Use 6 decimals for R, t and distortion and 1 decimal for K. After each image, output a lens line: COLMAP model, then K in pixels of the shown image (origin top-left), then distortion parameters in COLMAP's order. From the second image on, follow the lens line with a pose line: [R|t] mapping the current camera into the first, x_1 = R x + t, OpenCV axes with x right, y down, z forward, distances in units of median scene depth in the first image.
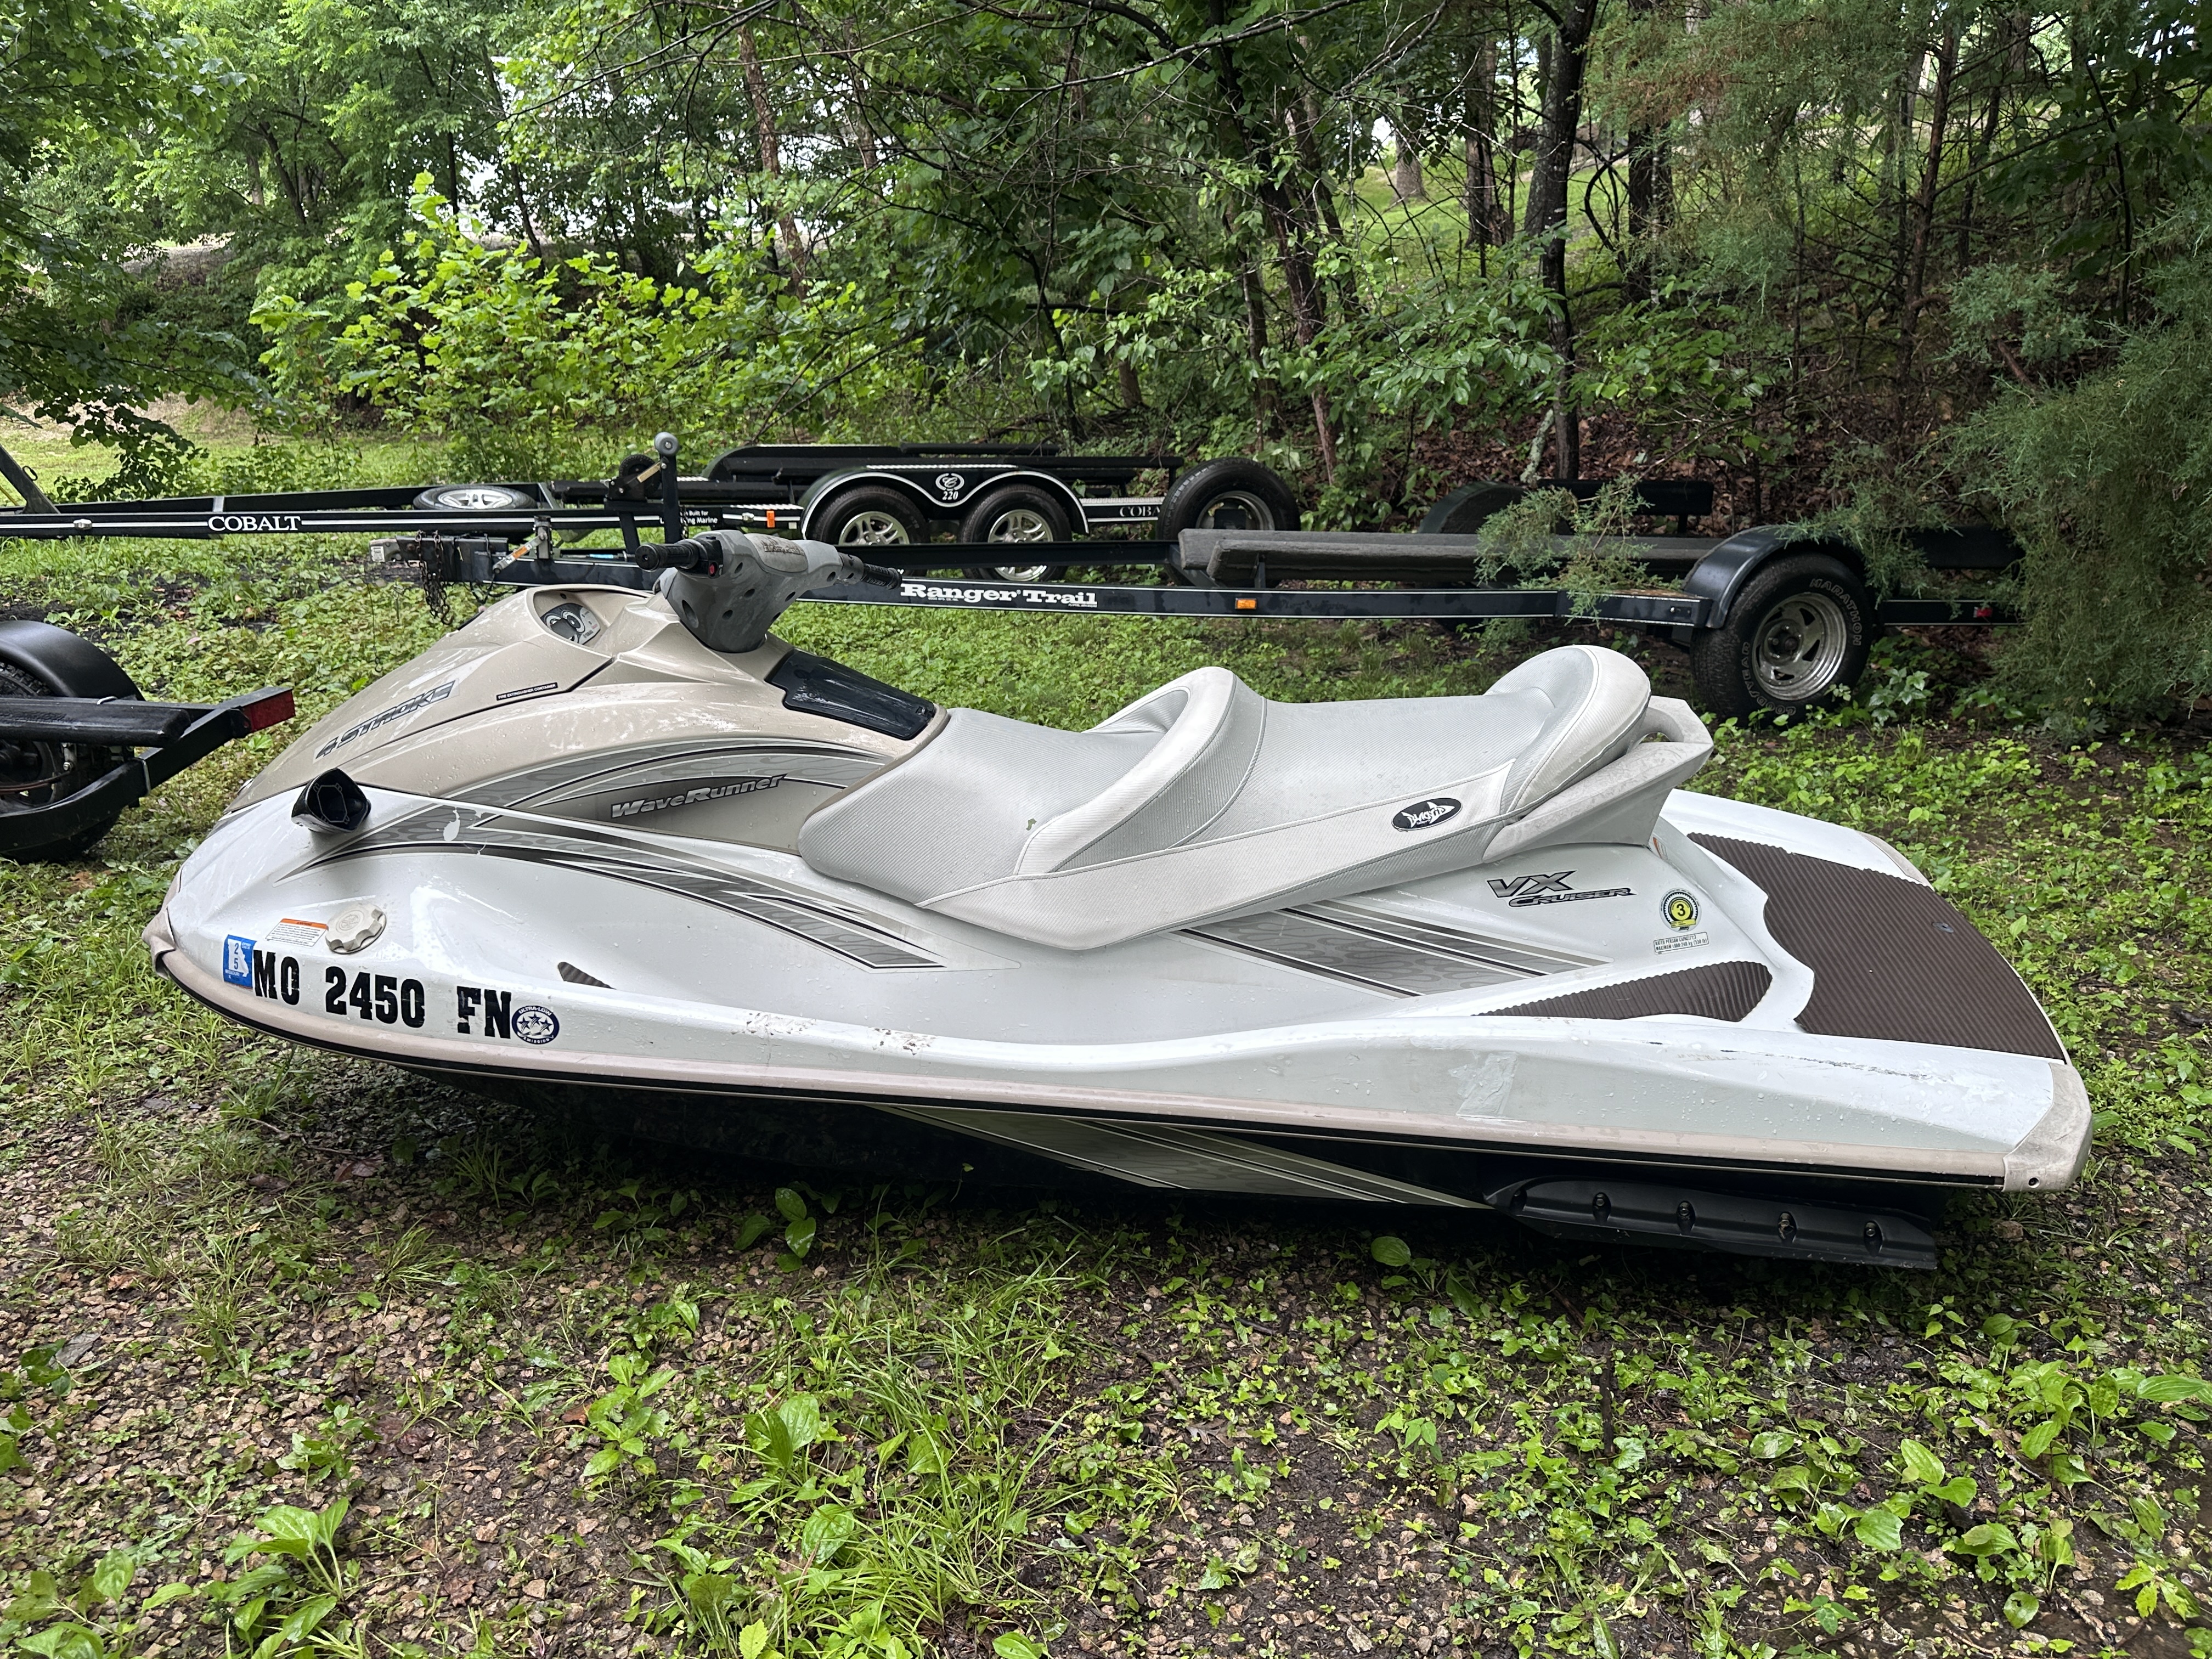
lens RADIAL K [[1650.1, 0, 1114.1], [0, 1650.1, 826.1], [0, 0, 1]] dist [0.081848, -0.100702]
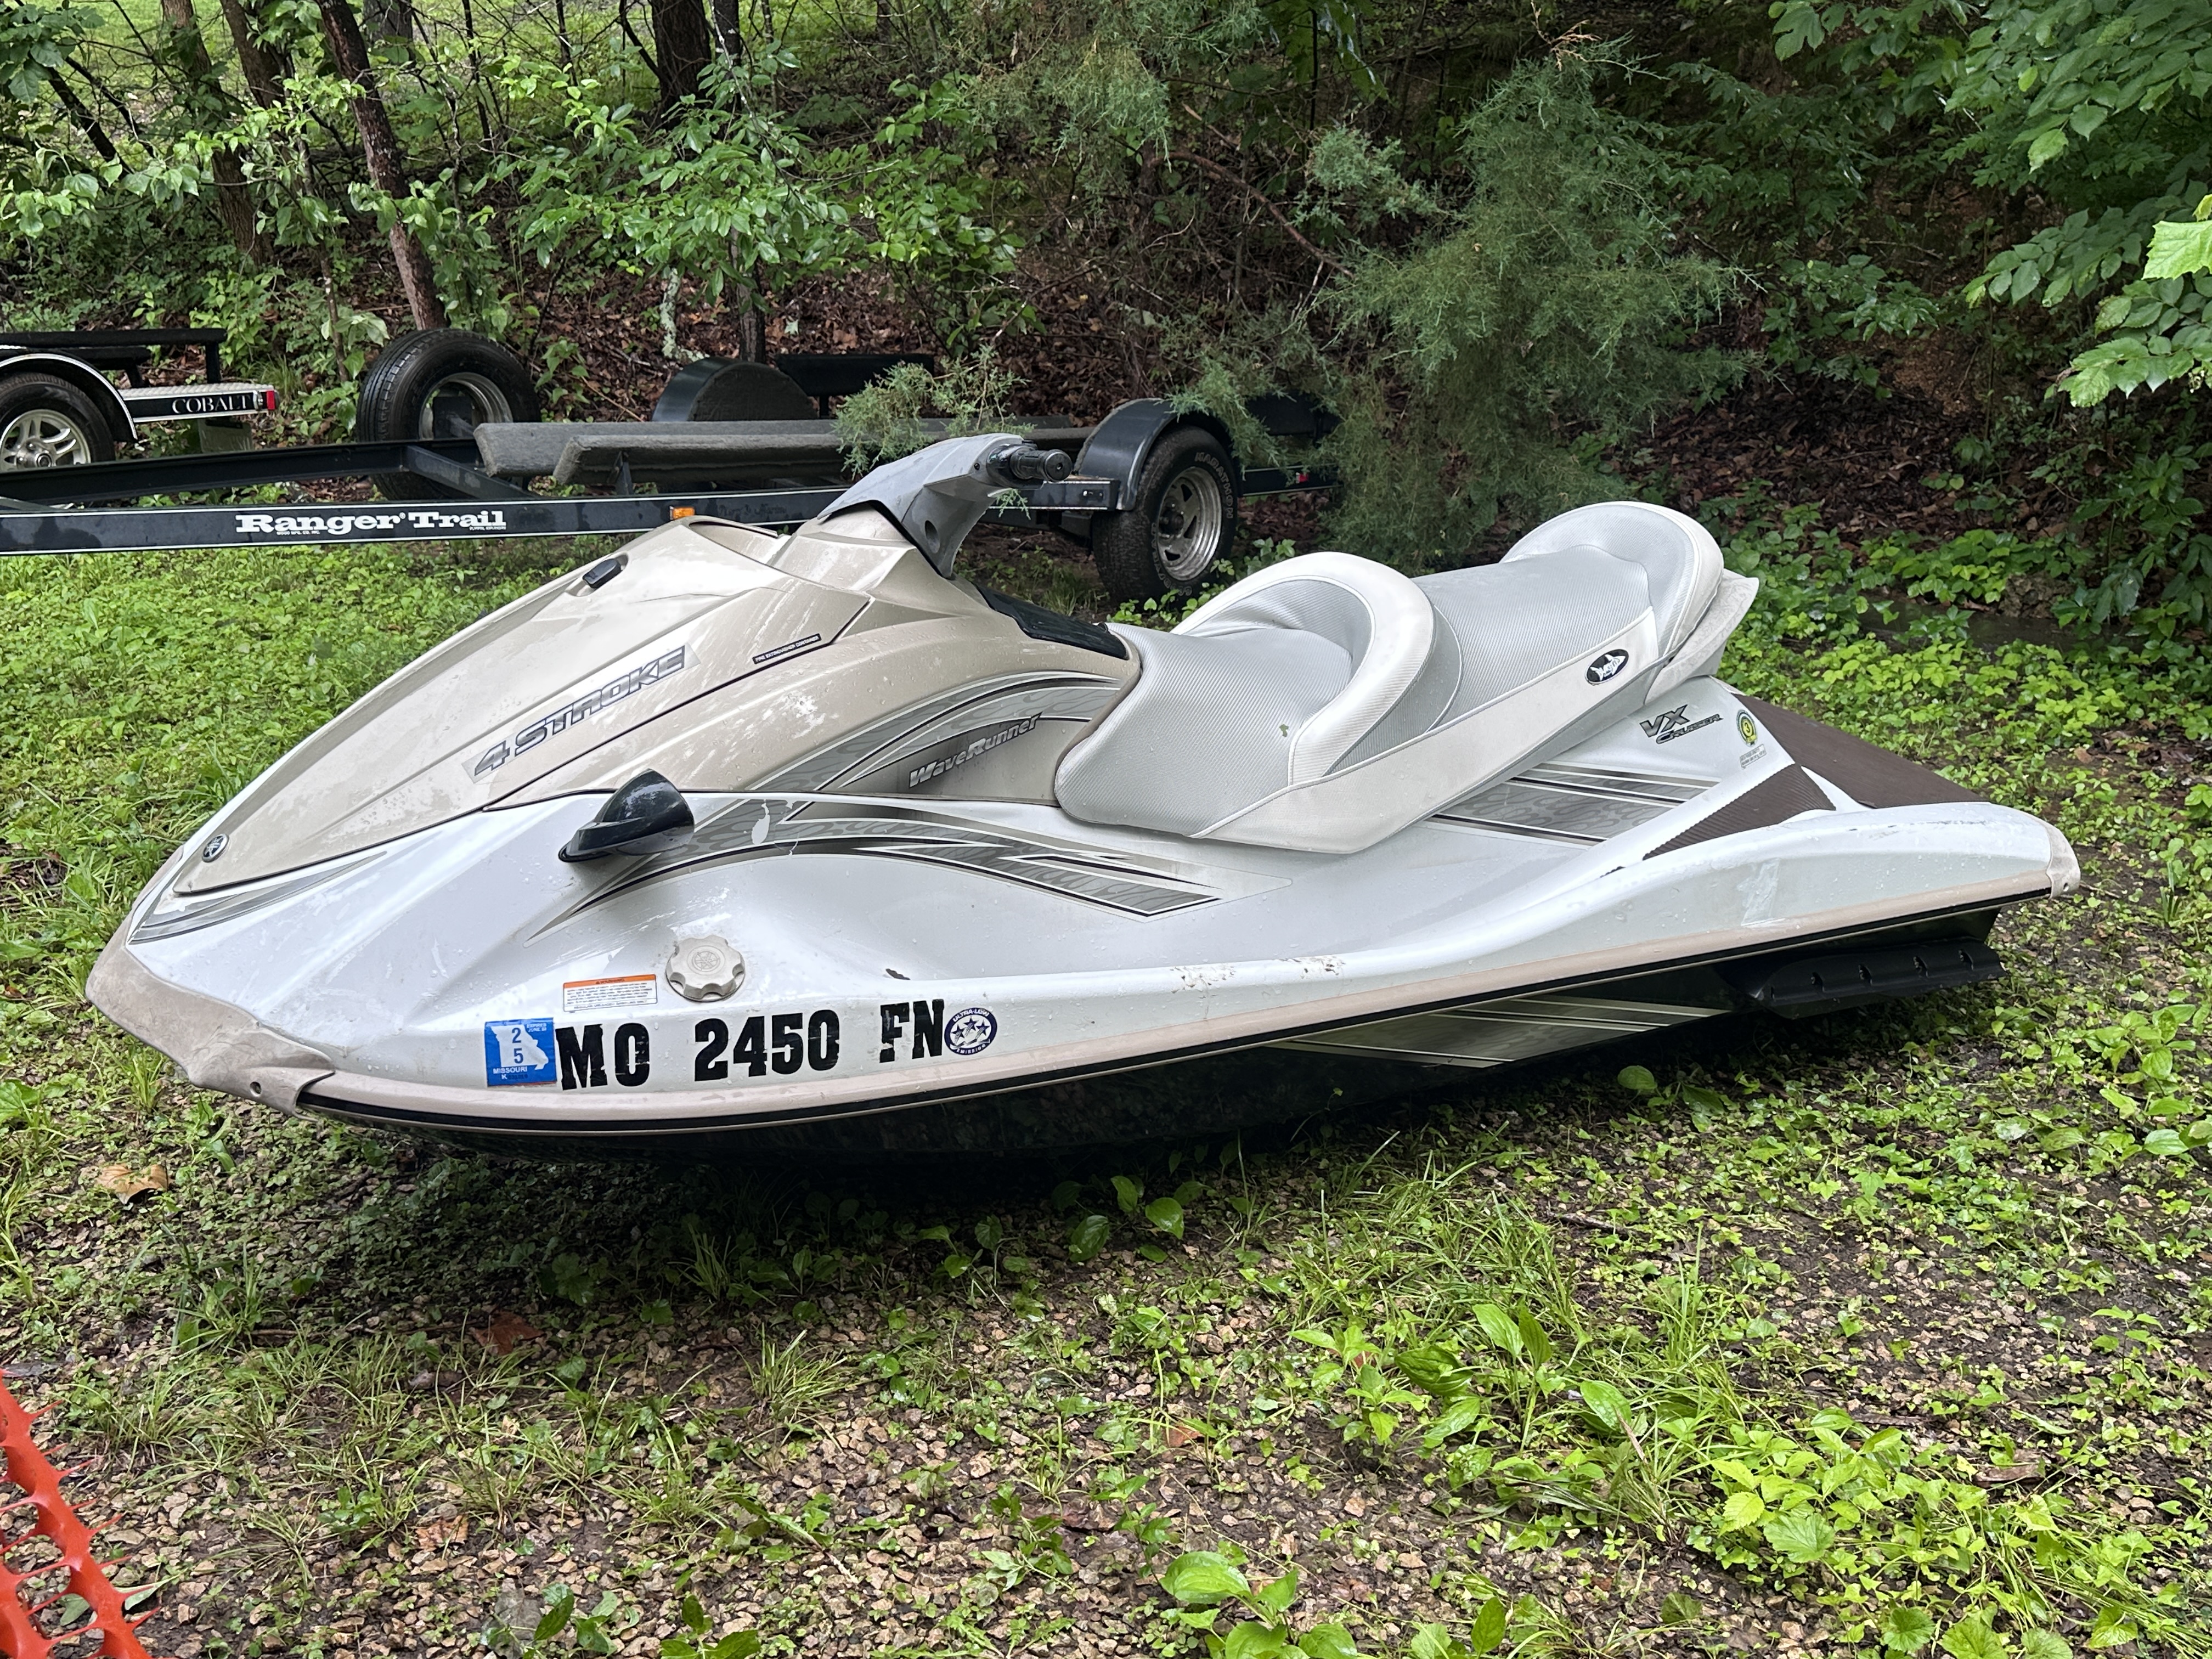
lens RADIAL K [[2151.9, 0, 1153.0], [0, 2151.9, 818.3], [0, 0, 1]] dist [0.018501, 0.000000]
pose [[0.787895, -0.153649, 0.596333, -0.415298], [0.147371, 0.987280, 0.059668, -0.017311], [-0.597916, 0.040870, 0.800516, 0.034841]]
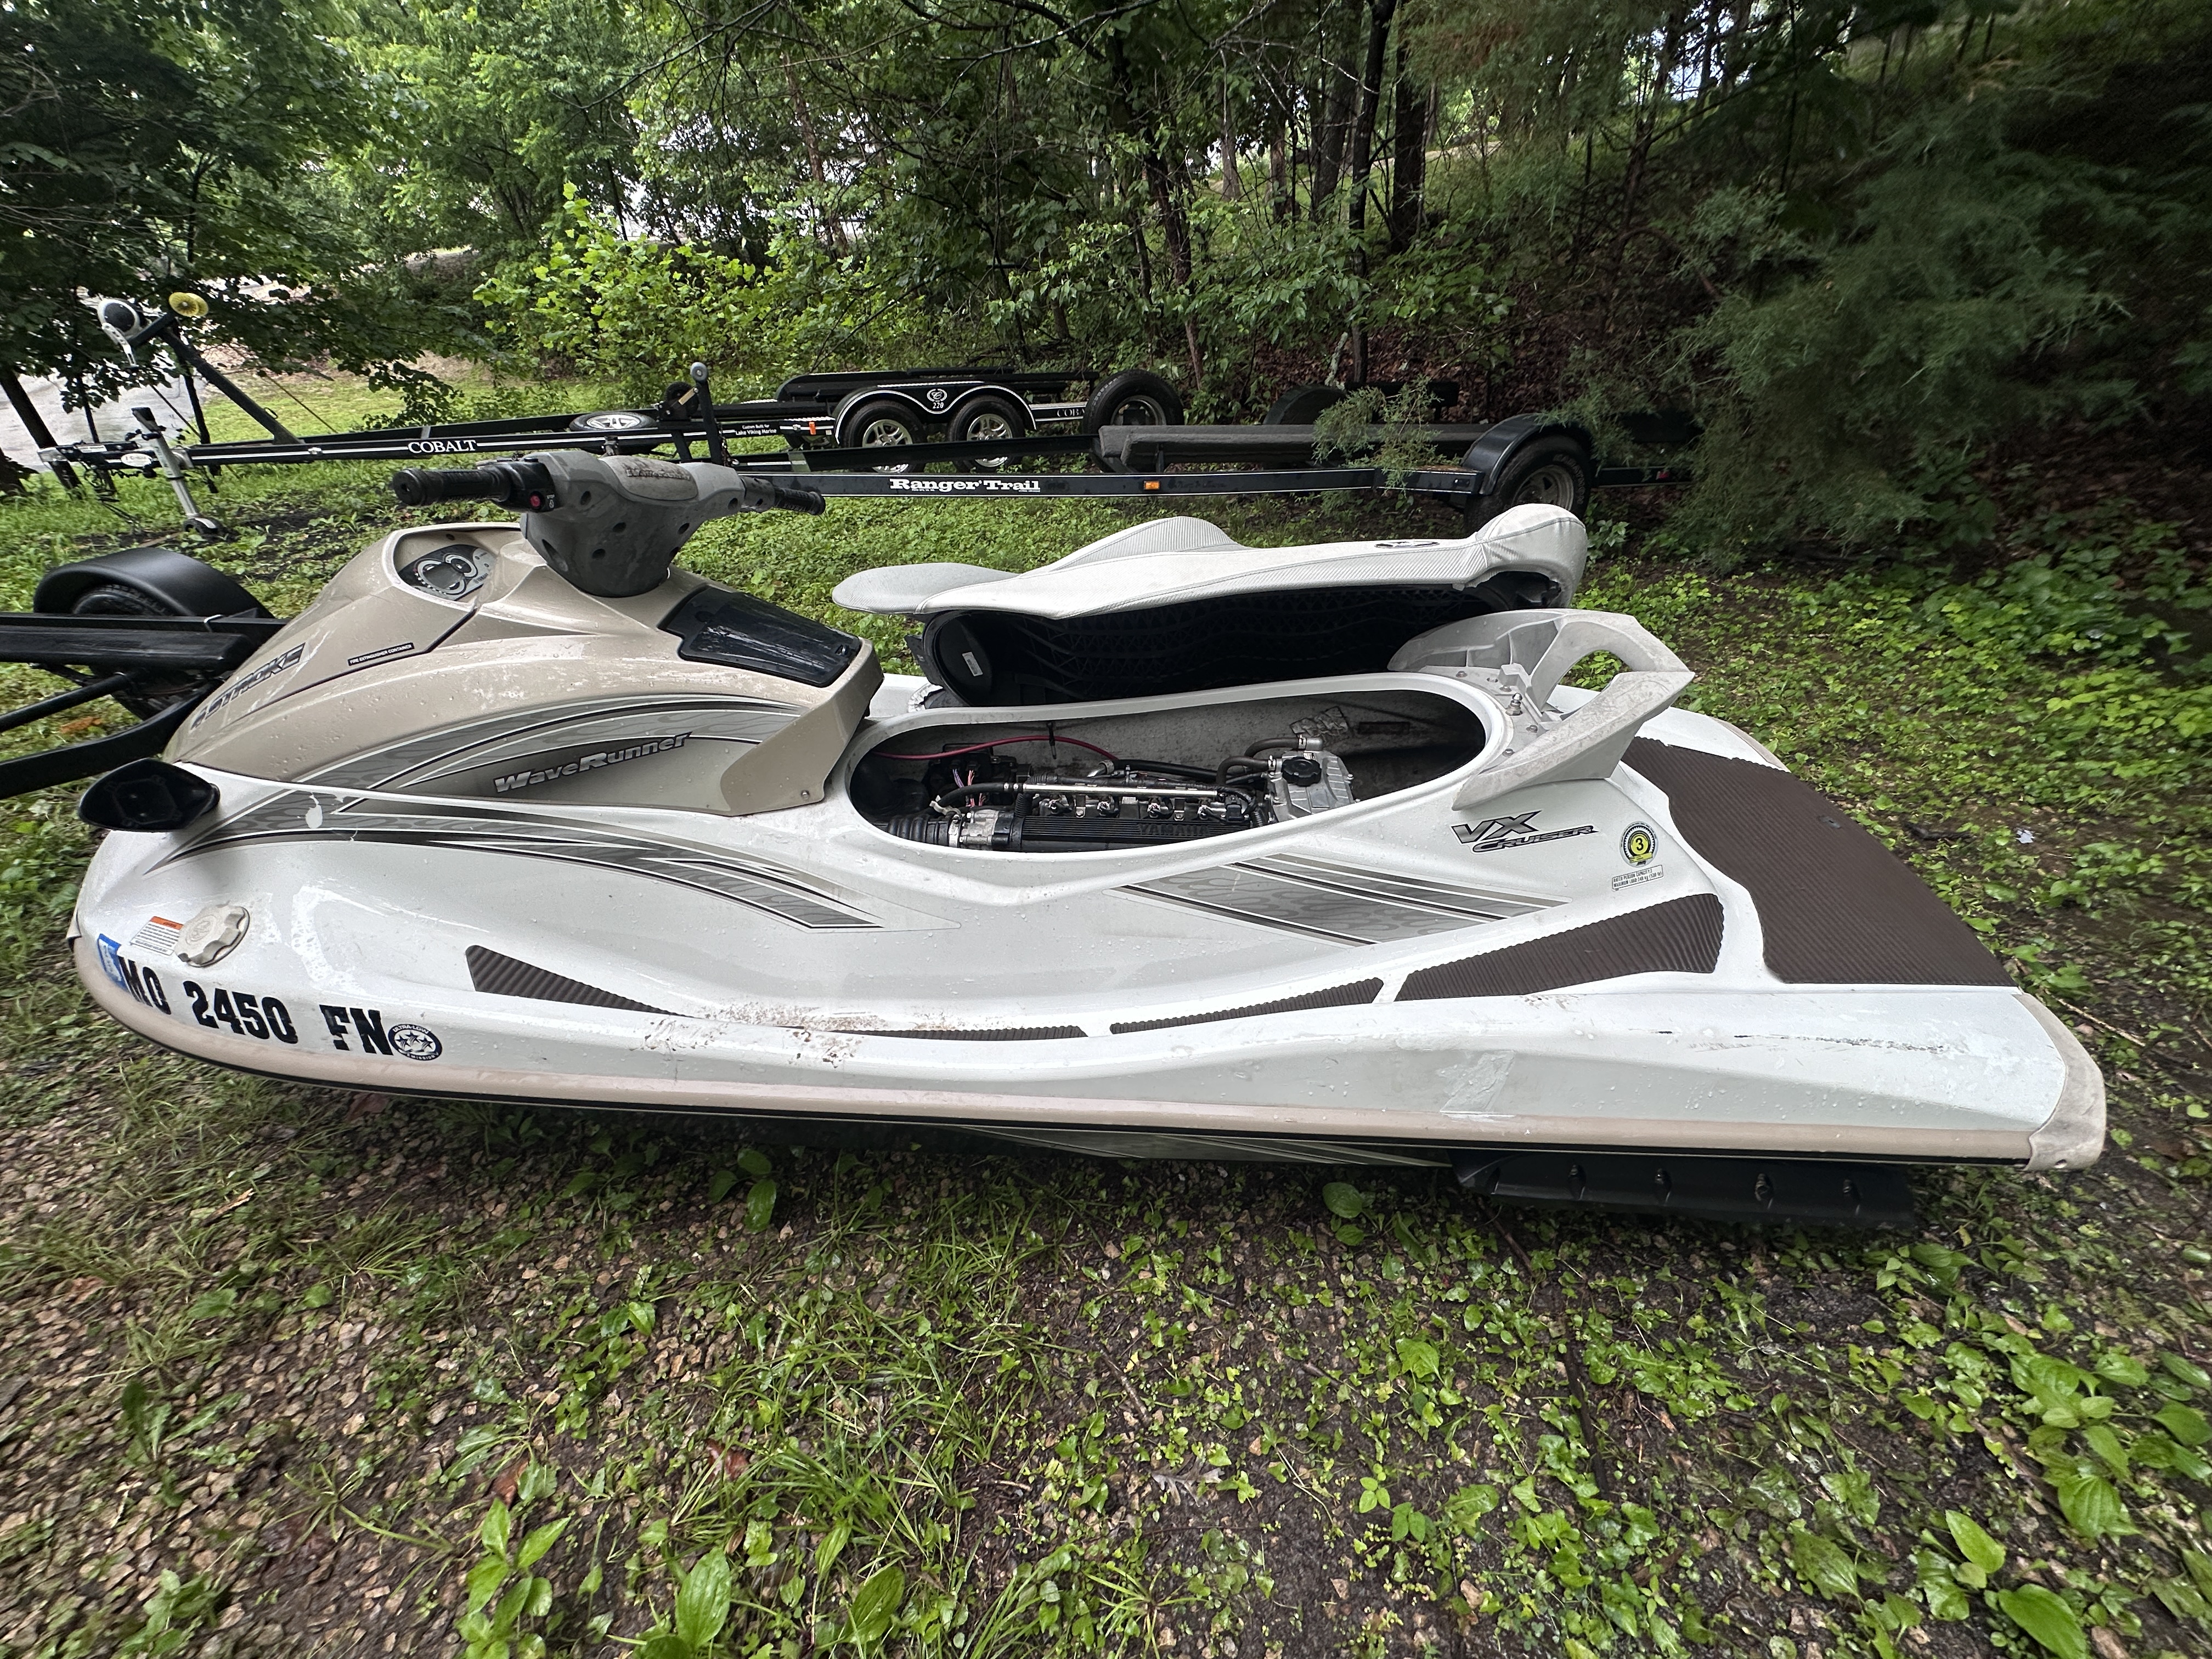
lens RADIAL K [[888.9, 0, 1105.2], [0, 888.9, 832.4], [0, 0, 1]] dist [-0.002389, 0.000759]
pose [[0.998489, -0.043562, 0.033483, 0.007105], [0.033894, 0.967998, 0.248660, -0.045290], [-0.043244, -0.247149, 0.968012, 0.250773]]
